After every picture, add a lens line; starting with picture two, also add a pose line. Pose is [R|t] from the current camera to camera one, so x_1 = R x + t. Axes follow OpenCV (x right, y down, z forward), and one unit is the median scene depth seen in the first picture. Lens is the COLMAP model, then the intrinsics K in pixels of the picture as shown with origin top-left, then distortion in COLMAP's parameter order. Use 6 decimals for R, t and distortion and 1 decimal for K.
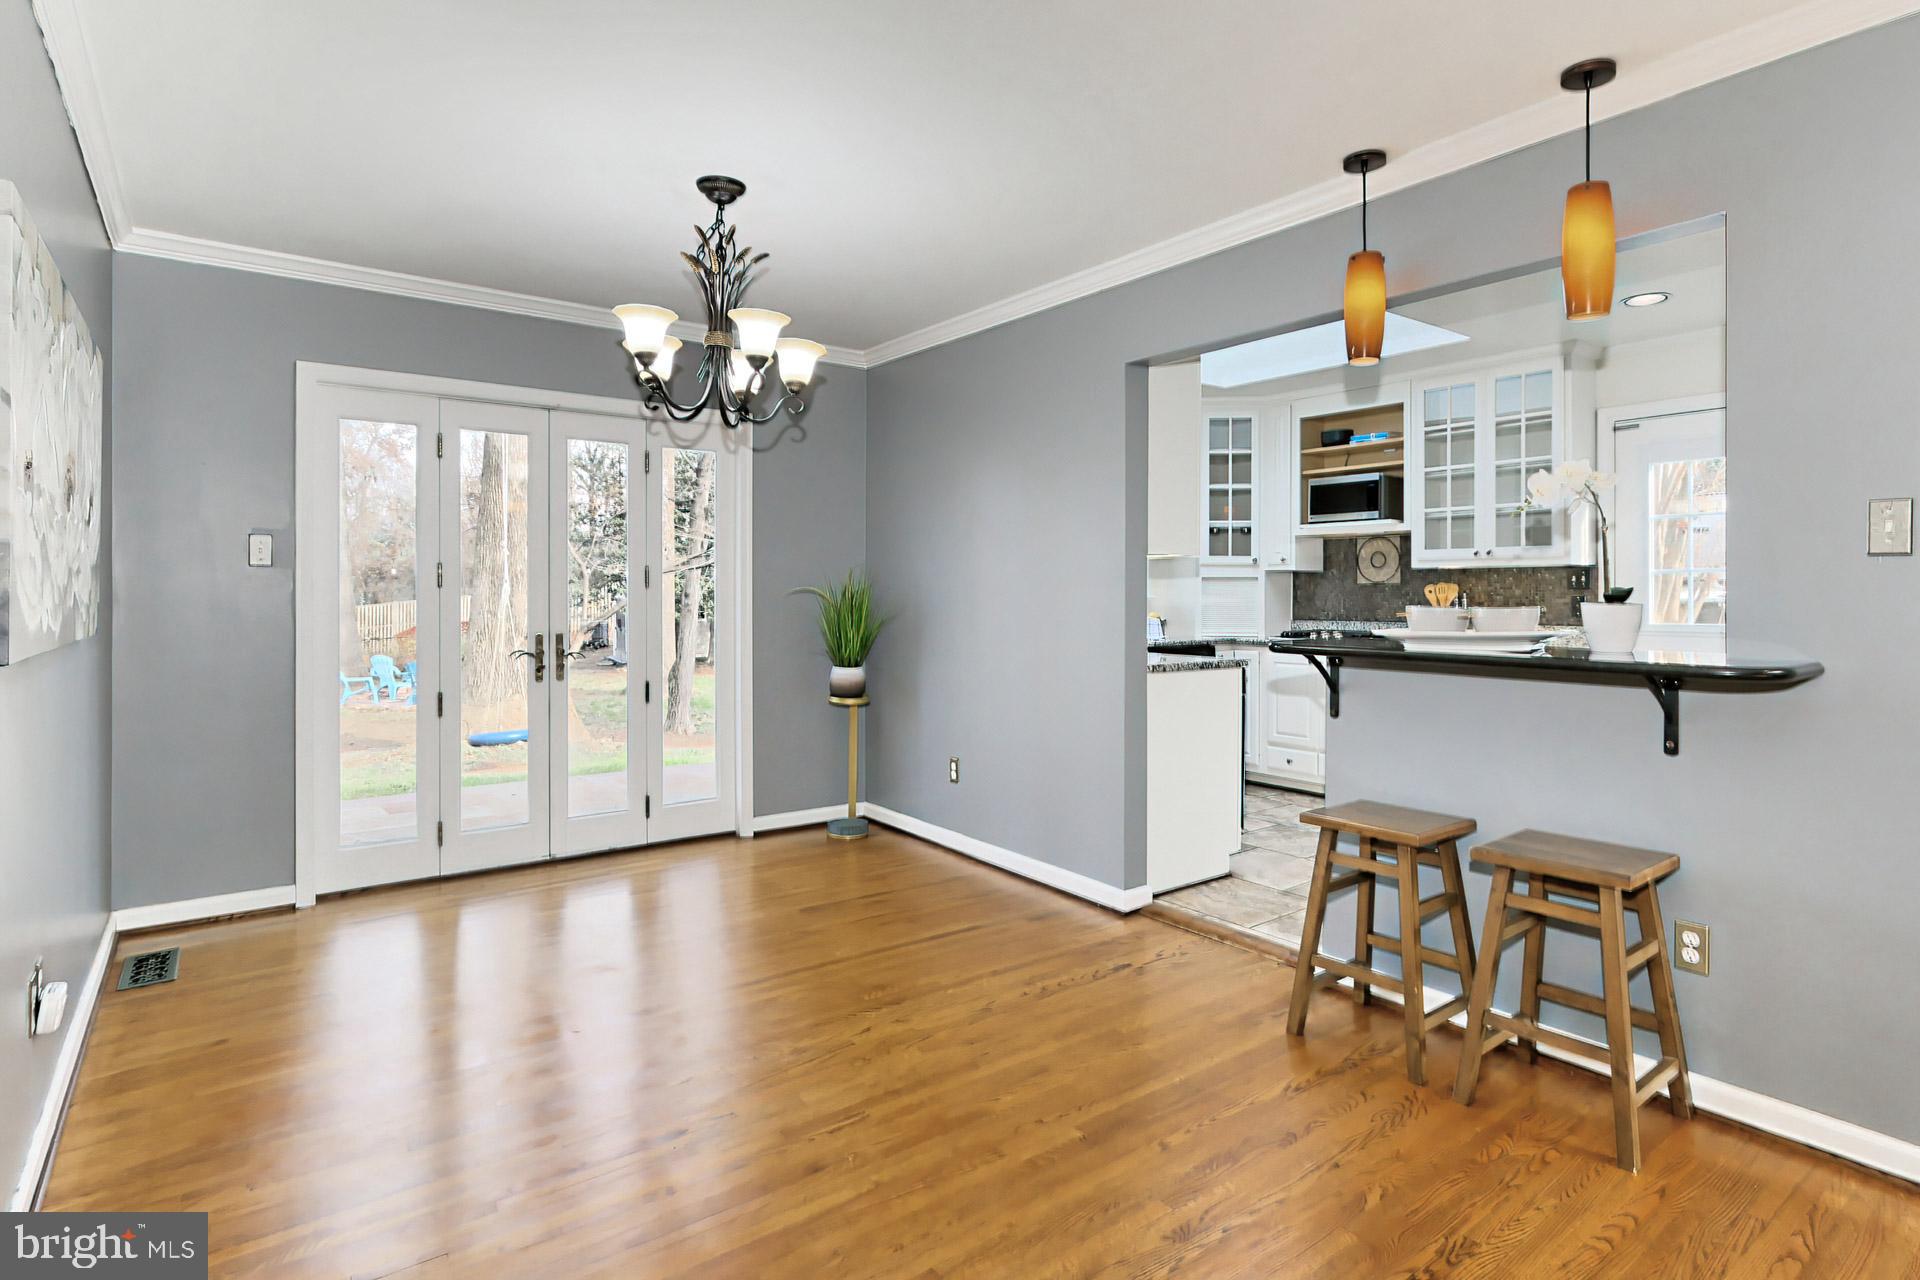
lens RADIAL K [[955.1, 0, 1013.5], [0, 955.1, 597.9], [0, 0, 1]] dist [-0.010696, 0.000236]
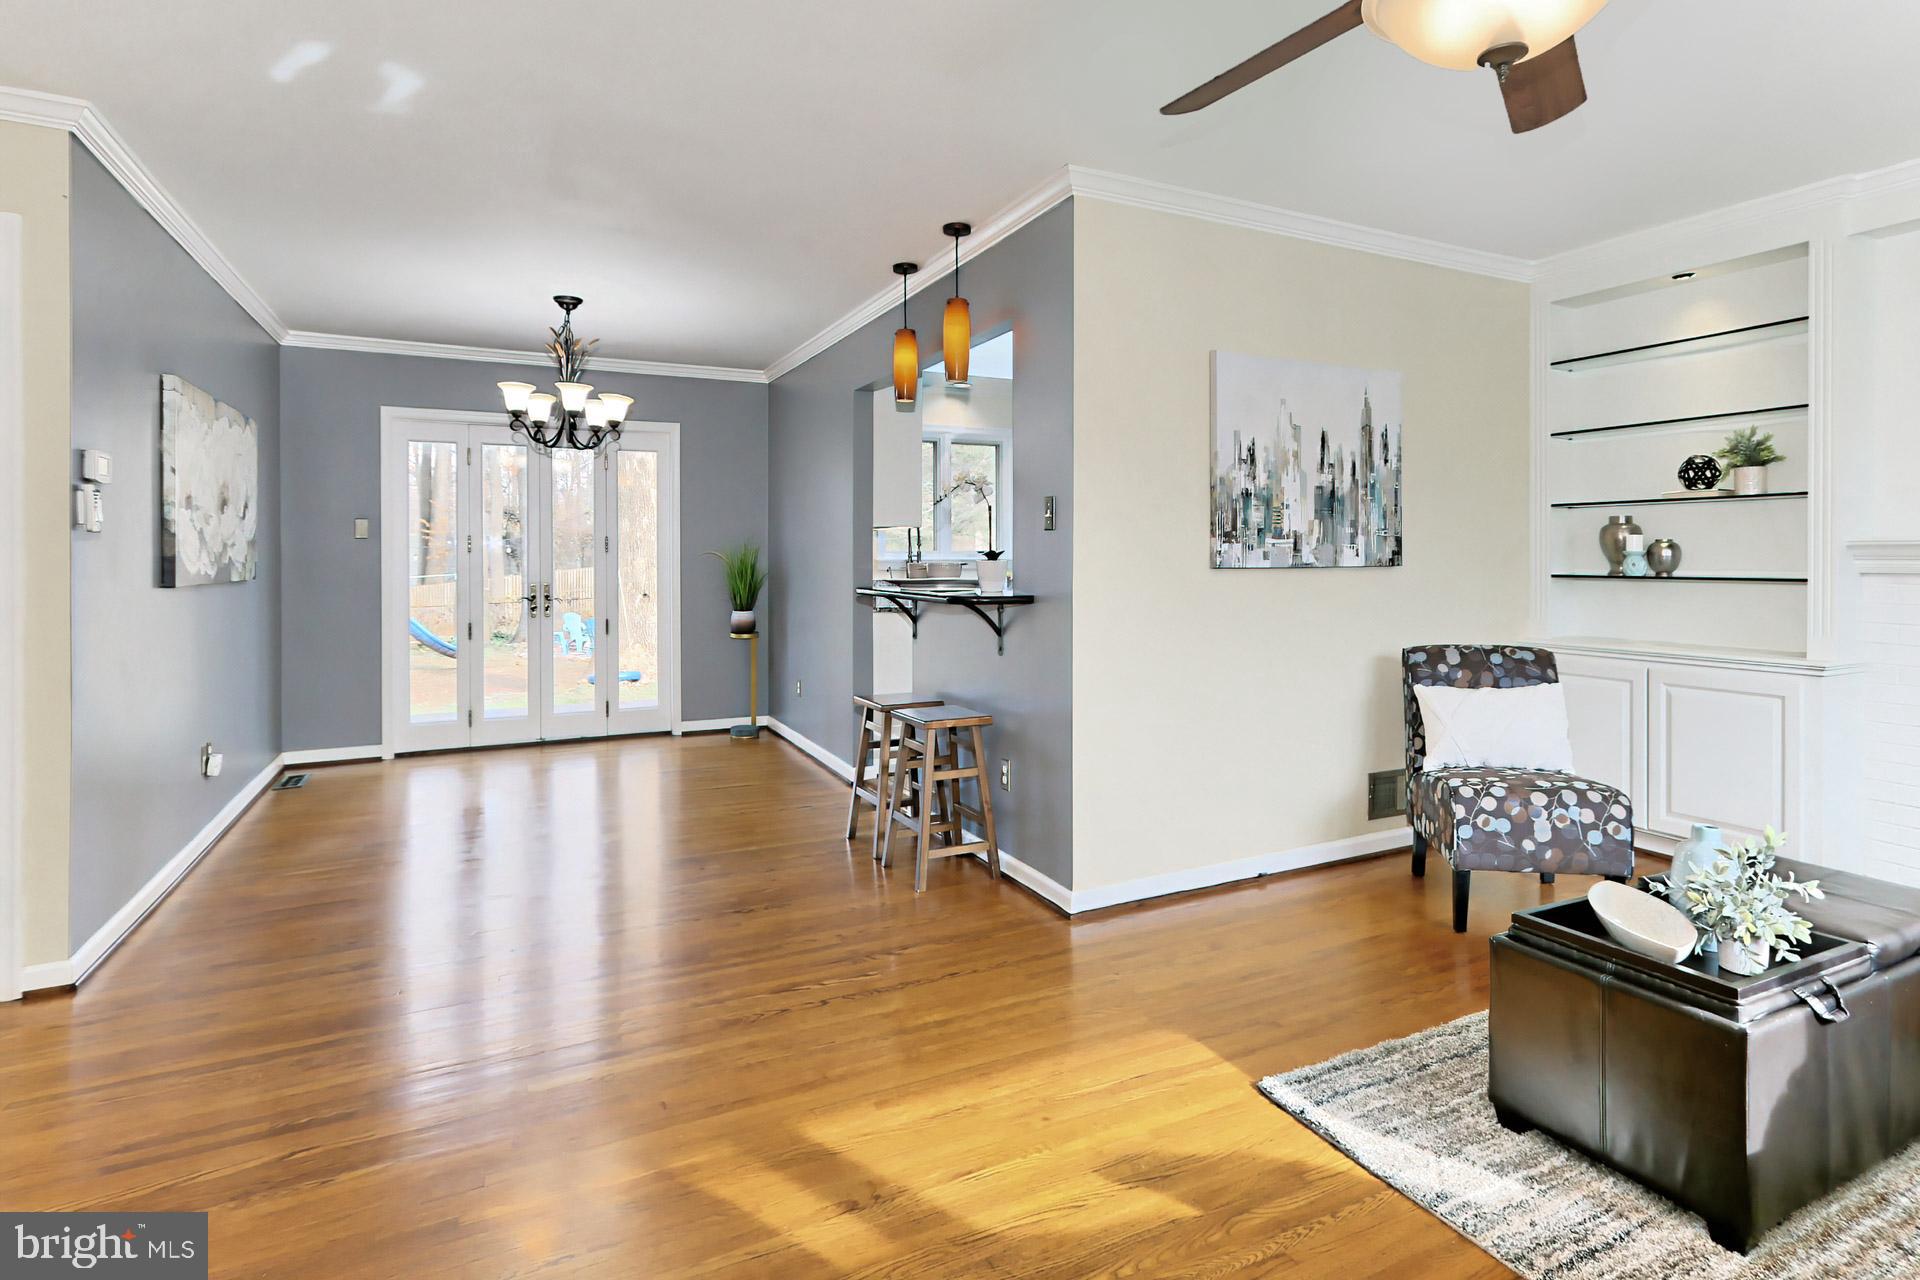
lens RADIAL K [[1050.7, 0, 966.6], [0, 1050.7, 563.4], [0, 0, 1]] dist [-0.001711, 0.001139]
pose [[0.964098, -0.001019, -0.265543, 0.554992], [0.001481, 0.999998, 0.001537, 0.004429], [0.265541, -0.001875, 0.964098, -0.357334]]
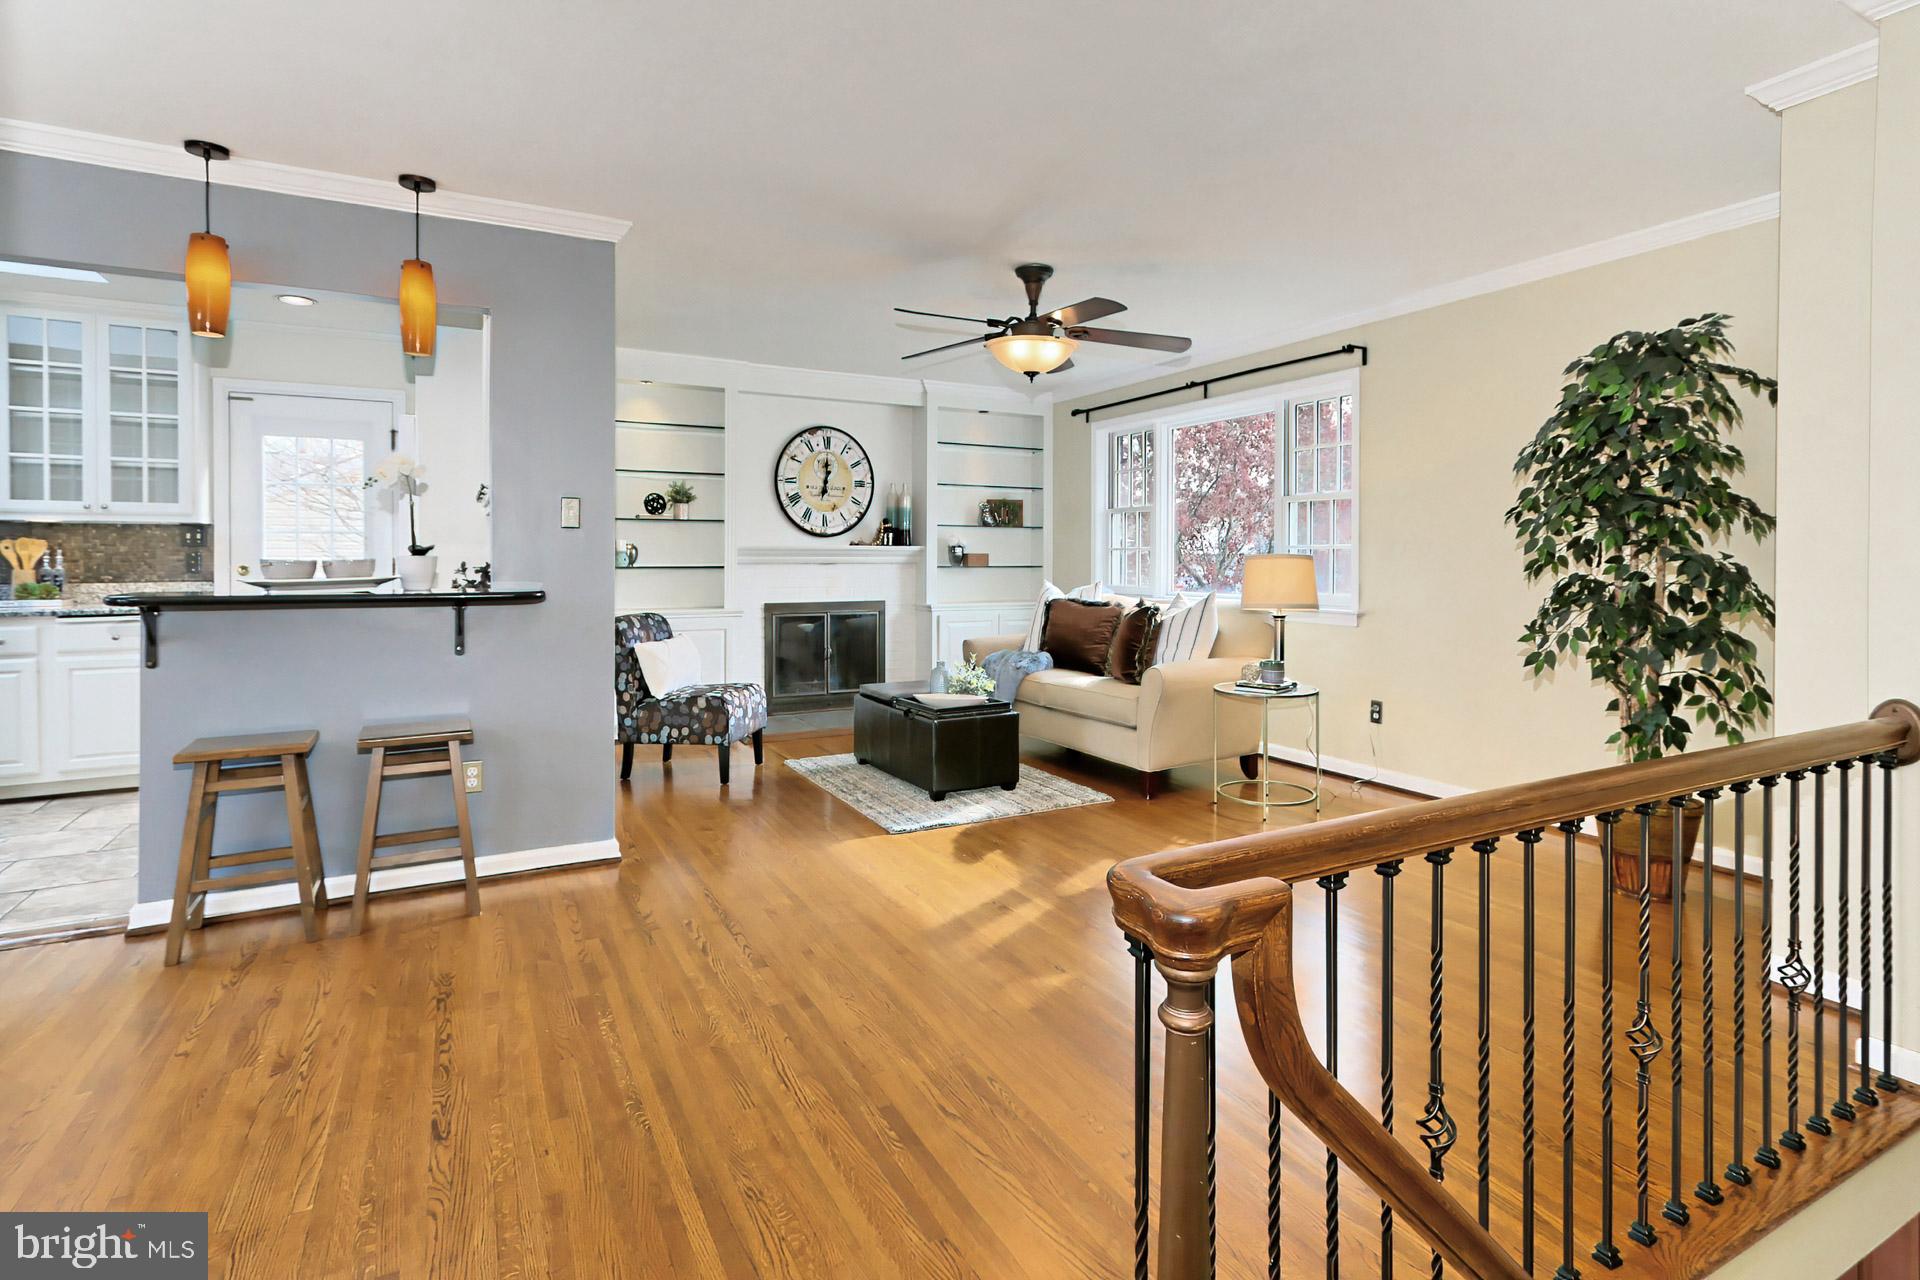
lens RADIAL K [[1043.8, 0, 1058.6], [0, 1043.8, 562.5], [0, 0, 1]] dist [-0.028424, -0.000553]
pose [[0.097144, -0.005987, 0.995252, -0.436141], [0.004419, 0.999975, 0.005584, 0.006705], [-0.995261, 0.003856, 0.097168, -0.053631]]
